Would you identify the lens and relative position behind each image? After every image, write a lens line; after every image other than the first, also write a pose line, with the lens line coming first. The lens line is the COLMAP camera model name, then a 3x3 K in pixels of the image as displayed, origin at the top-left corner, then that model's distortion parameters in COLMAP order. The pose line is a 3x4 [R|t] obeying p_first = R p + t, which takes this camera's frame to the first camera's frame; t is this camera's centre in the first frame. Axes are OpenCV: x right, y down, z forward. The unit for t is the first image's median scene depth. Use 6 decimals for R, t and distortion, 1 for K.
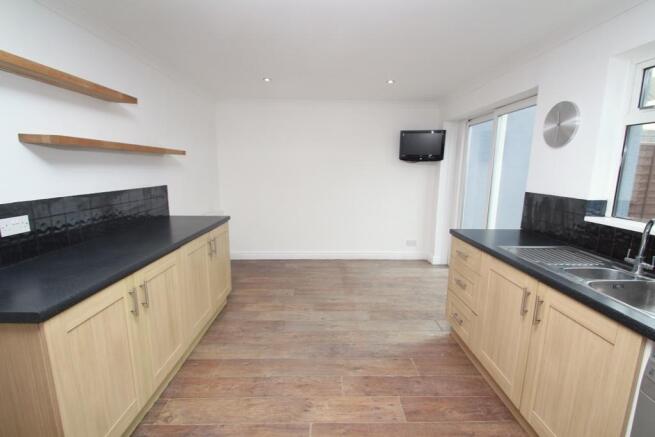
lens RADIAL K [[304.3, 0, 326.9], [0, 304.3, 222.6], [0, 0, 1]] dist [-0.001000, -0.004687]
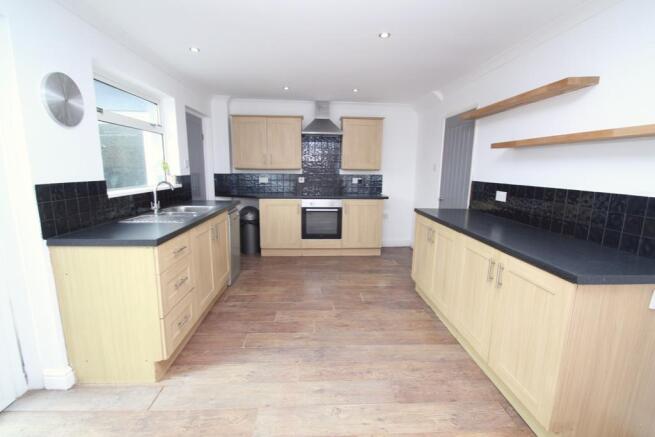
lens RADIAL K [[304.3, 0, 326.9], [0, 304.3, 219.5], [0, 0, 1]] dist [-0.001000, -0.004687]
pose [[-0.998970, -0.017257, -0.041972, 0.054351], [-0.030676, 0.938361, 0.344294, -0.322763], [0.033443, 0.345227, -0.937923, 1.939193]]
